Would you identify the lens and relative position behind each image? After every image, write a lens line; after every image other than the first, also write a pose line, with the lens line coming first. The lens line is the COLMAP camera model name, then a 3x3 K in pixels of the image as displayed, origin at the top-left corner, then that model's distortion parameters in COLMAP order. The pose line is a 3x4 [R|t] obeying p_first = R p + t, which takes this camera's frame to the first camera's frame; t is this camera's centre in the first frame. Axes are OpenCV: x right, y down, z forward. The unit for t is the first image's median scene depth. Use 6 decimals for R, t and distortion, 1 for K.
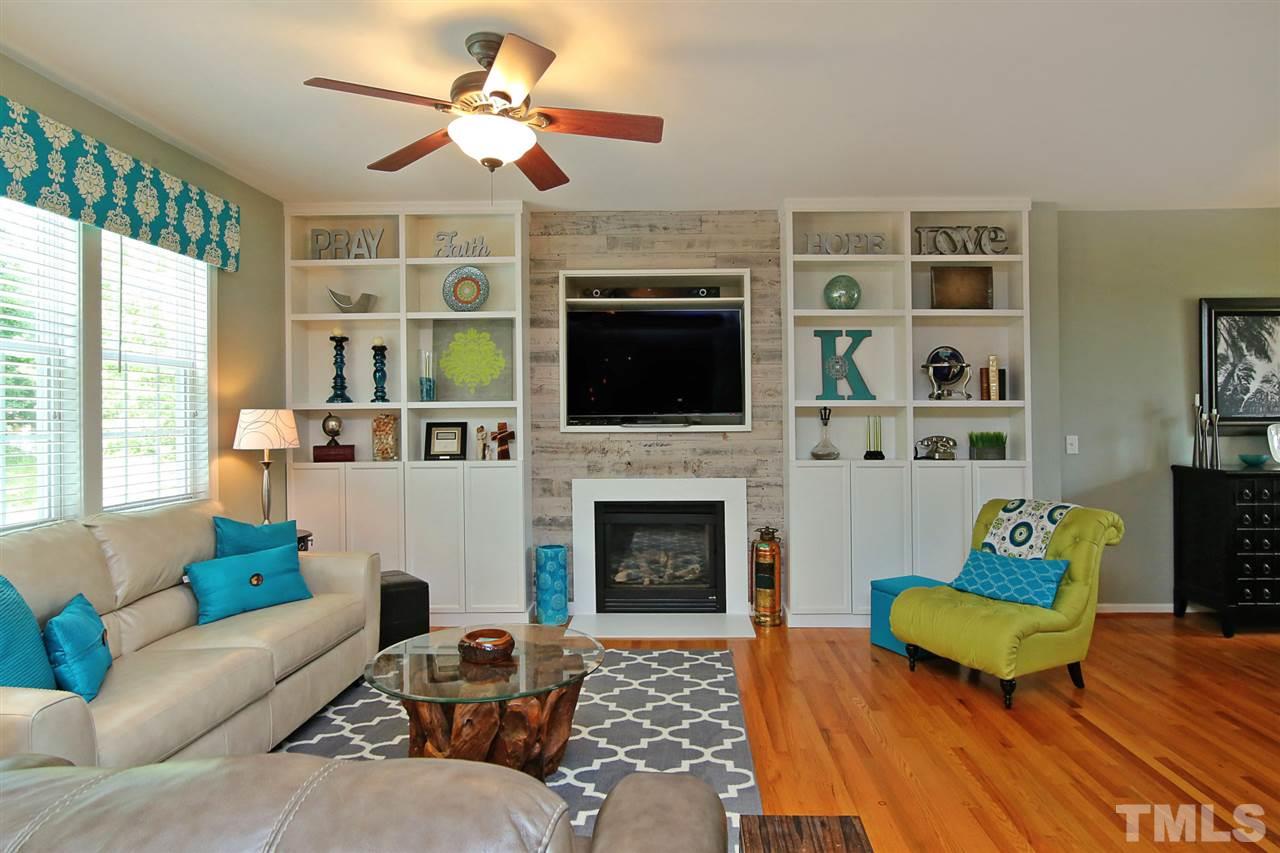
lens RADIAL K [[772.1, 0, 664.3], [0, 772.1, 426.9], [0, 0, 1]] dist [-0.003938, -0.000702]
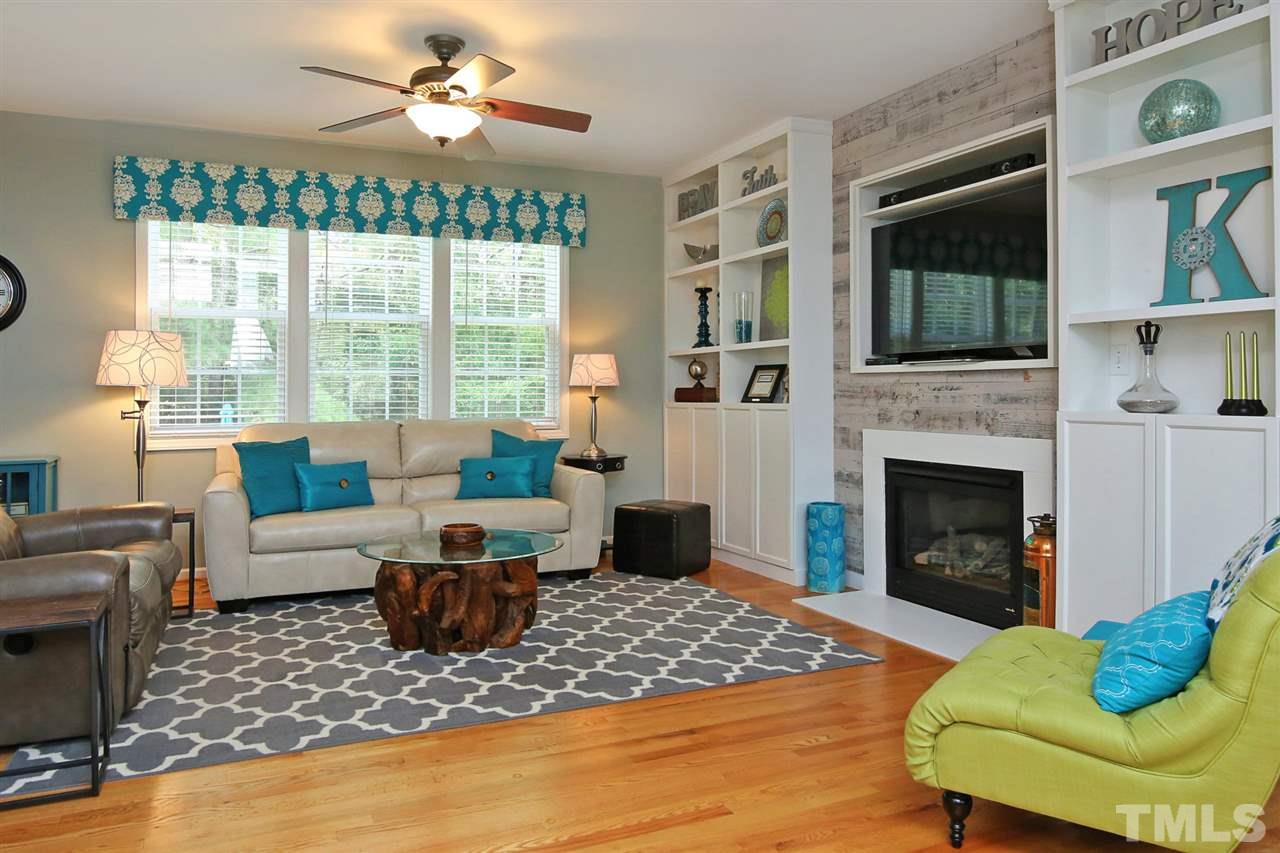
lens RADIAL K [[881.5, 0, 640.0], [0, 881.5, 426.5], [0, 0, 1]] dist [-0.001283, -0.000040]
pose [[0.415079, 0.038204, -0.908983, 0.645115], [-0.010978, 0.999256, 0.036985, 0.031815], [0.909719, -0.005372, 0.415189, 0.378464]]
